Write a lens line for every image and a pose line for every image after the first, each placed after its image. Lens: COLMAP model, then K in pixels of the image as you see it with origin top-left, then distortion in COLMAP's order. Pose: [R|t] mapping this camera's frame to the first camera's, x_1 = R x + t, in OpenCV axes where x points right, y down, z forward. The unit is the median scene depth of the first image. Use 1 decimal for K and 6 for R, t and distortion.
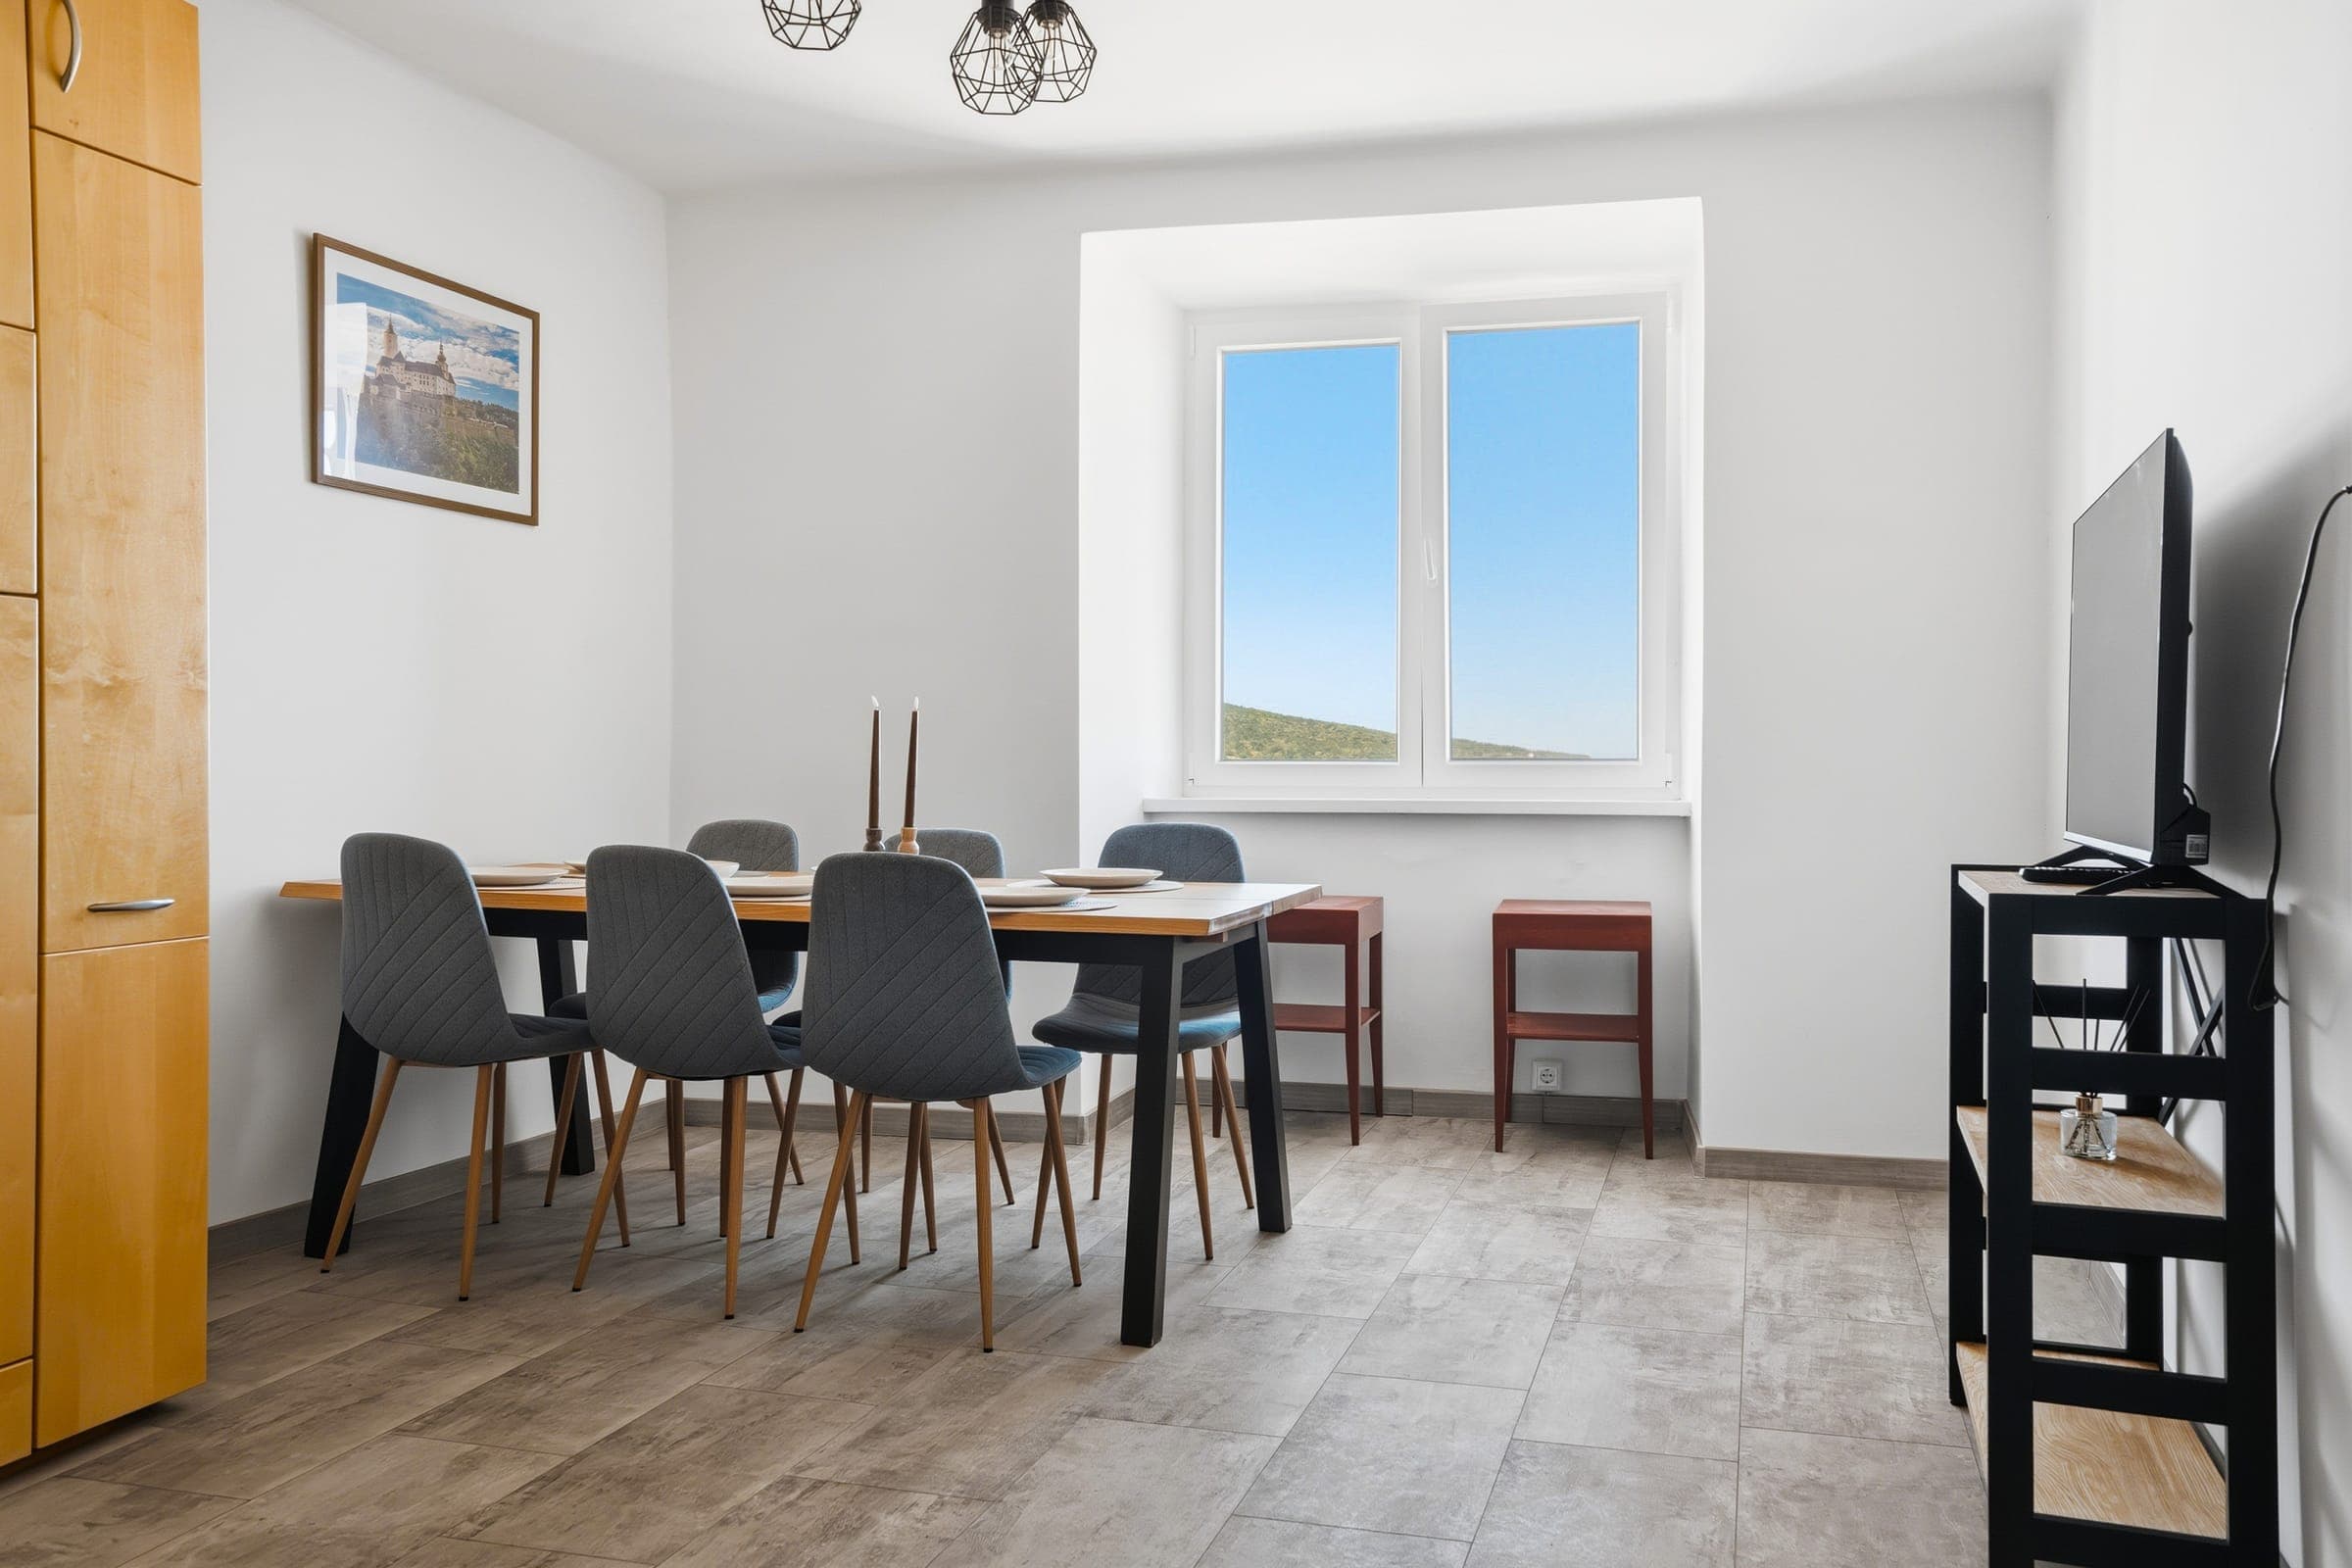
lens RADIAL K [[1911.7, 0, 1179.0], [0, 1911.7, 768.8], [0, 0, 1]] dist [0.008944, 0.063662]
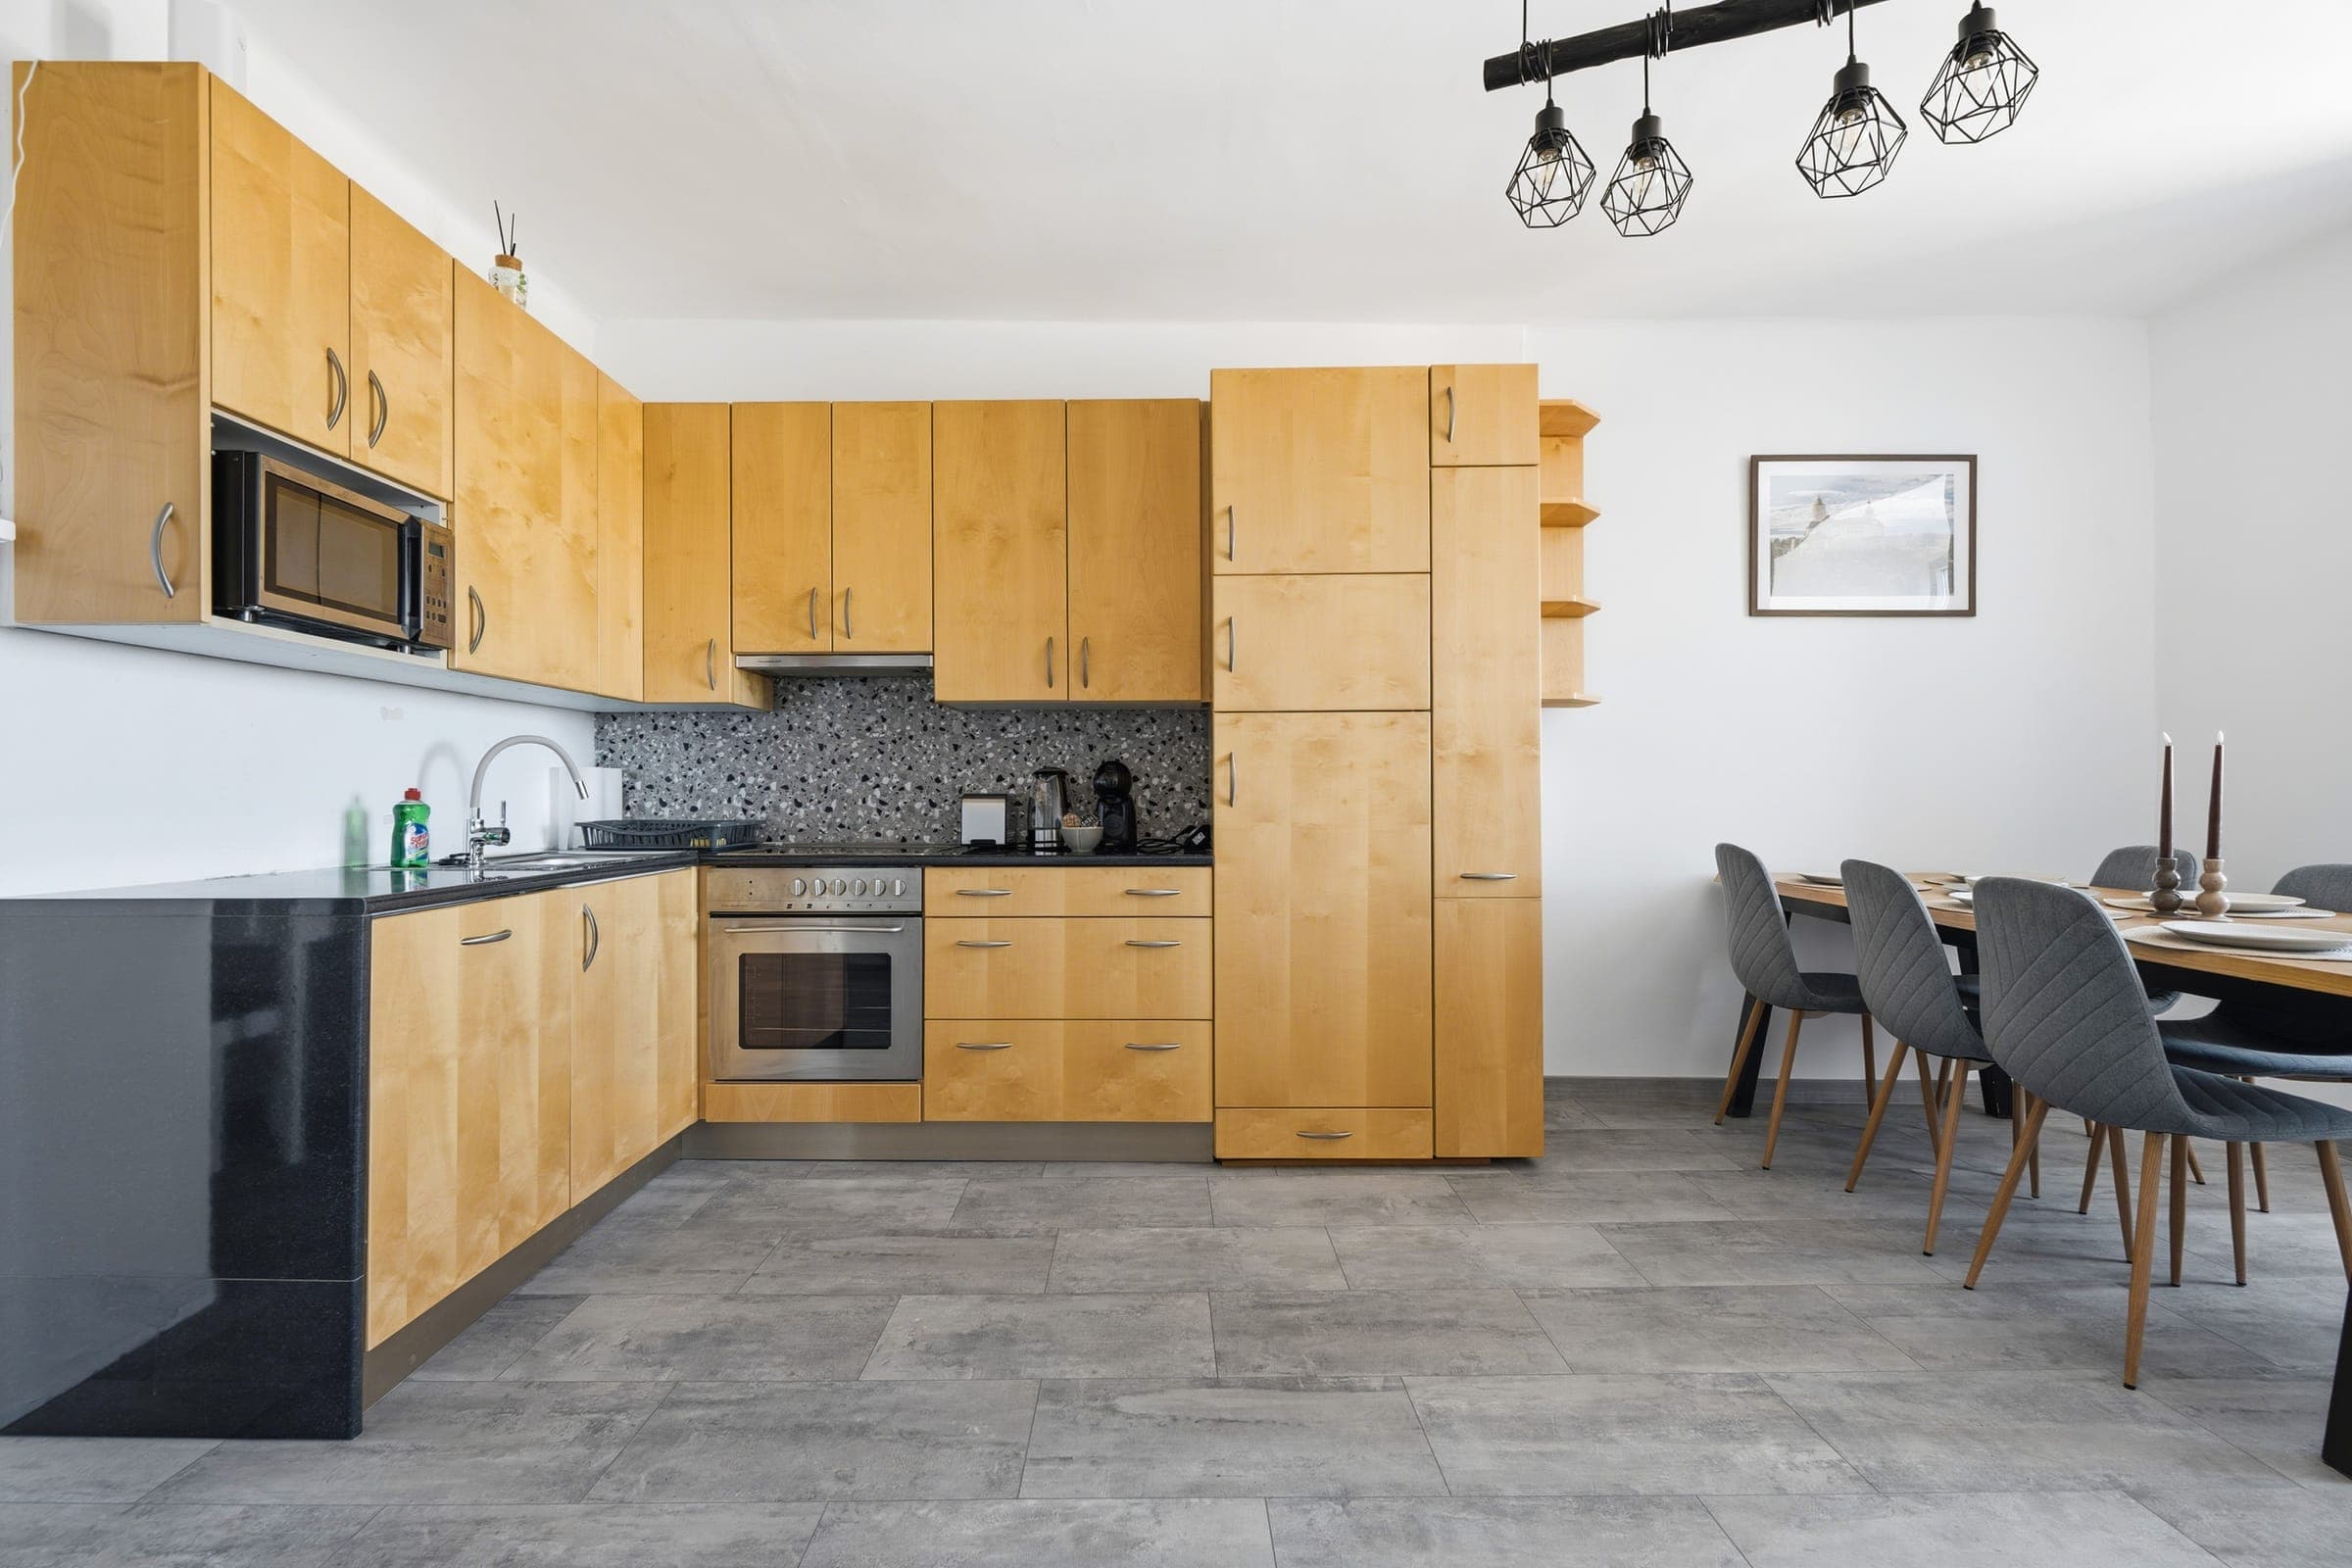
lens RADIAL K [[1071.8, 0, 1176.3], [0, 1071.8, 792.7], [0, 0, 1]] dist [0.002316, -0.000569]
pose [[0.310514, -0.006390, -0.950547, 0.274032], [-0.000513, 0.999976, -0.006890, -0.000287], [0.950569, 0.002627, 0.310504, 0.350077]]
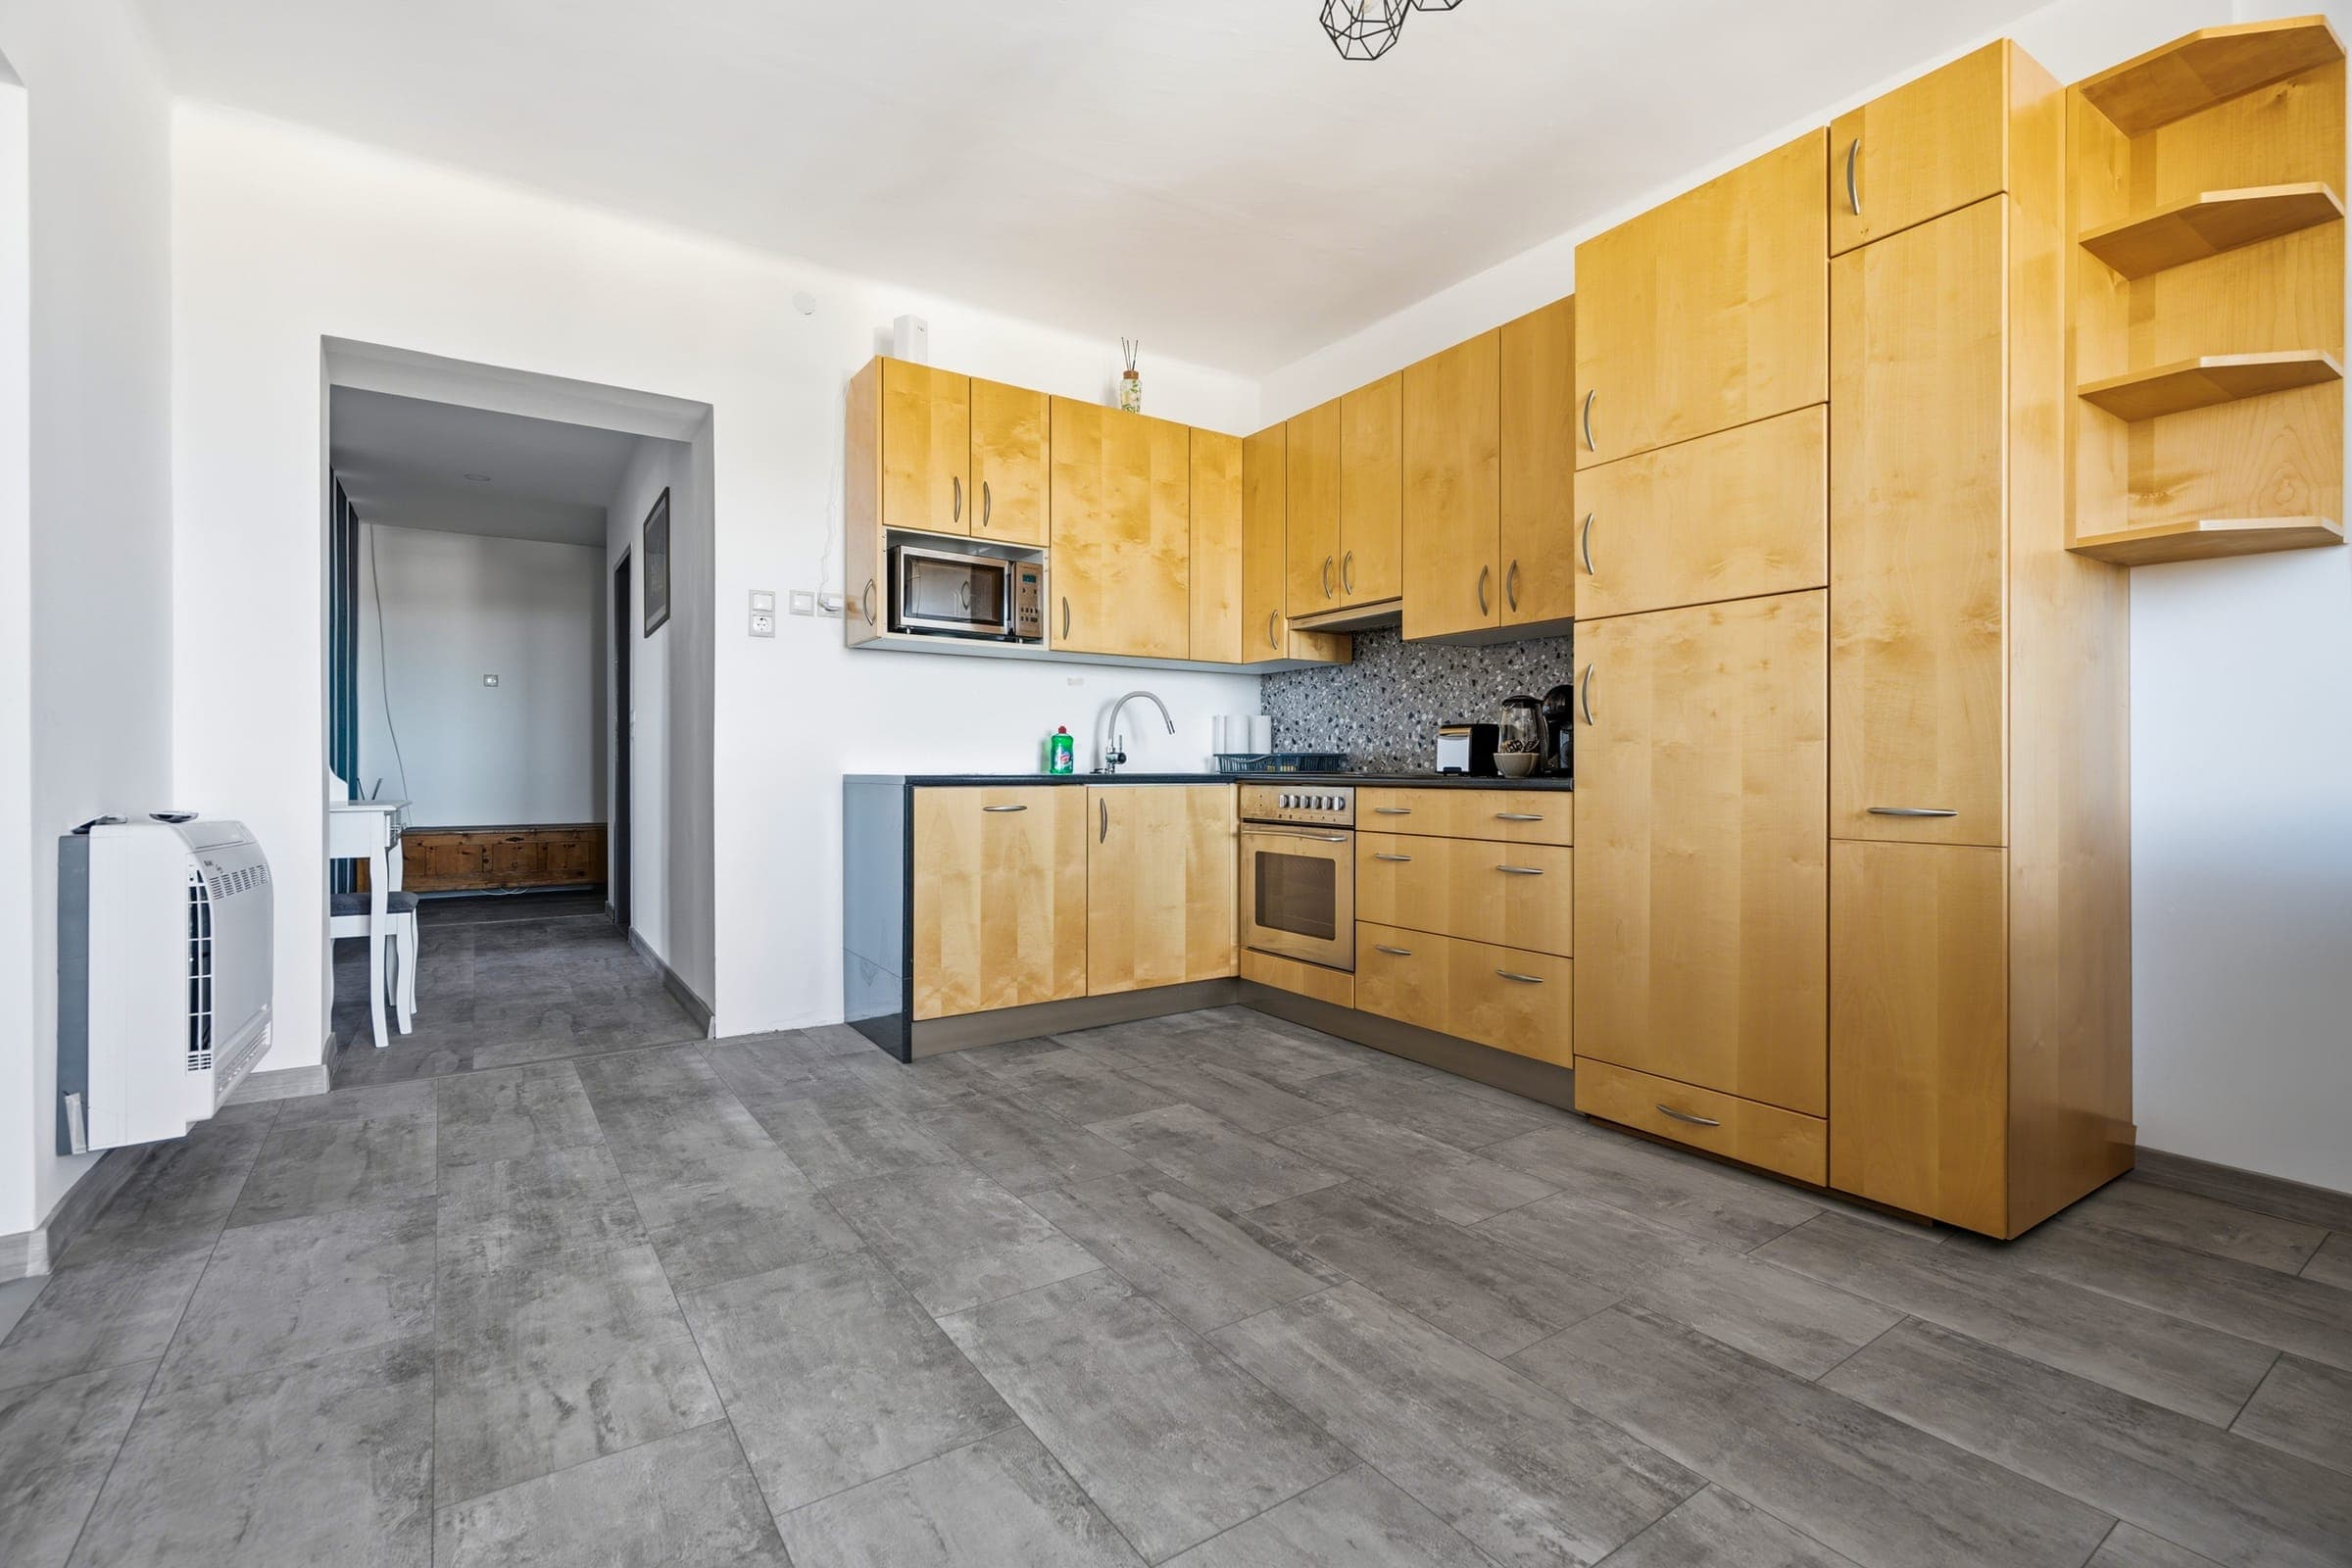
lens RADIAL K [[1061.3, 0, 1172.8], [0, 1061.3, 776.0], [0, 0, 1]] dist [0.002512, -0.000347]
pose [[-0.621267, 0.001499, -0.783598, 0.260591], [-0.005001, 0.999970, 0.005879, 0.038824], [0.783583, 0.007571, -0.621241, 0.899532]]
